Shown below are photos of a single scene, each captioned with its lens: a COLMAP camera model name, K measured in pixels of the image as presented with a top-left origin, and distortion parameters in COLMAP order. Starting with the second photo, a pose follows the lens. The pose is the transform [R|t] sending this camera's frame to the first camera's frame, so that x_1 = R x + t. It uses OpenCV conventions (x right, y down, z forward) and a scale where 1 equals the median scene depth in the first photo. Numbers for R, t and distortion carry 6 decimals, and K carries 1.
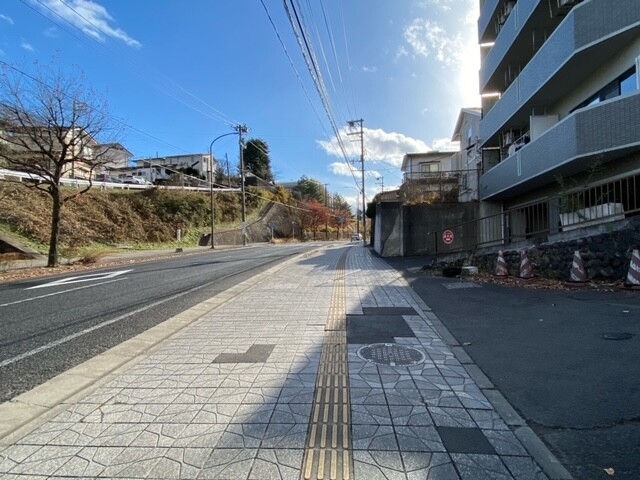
lens RADIAL K [[354.4, 0, 320.3], [0, 354.4, 237.3], [0, 0, 1]] dist [0.023416, -0.024024]
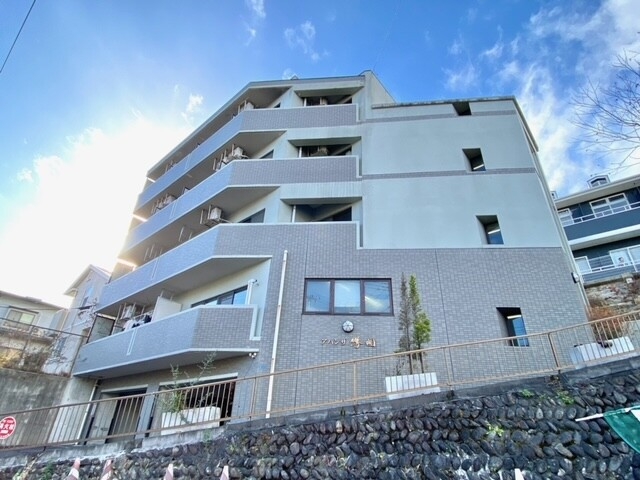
lens RADIAL K [[354.4, 0, 320.3], [0, 354.4, 237.3], [0, 0, 1]] dist [0.023416, -0.024024]
pose [[0.520166, 0.456175, 0.722033, 0.031714], [-0.069536, 0.865222, -0.496544, -0.024245], [-0.851230, 0.208078, 0.481779, 0.127059]]
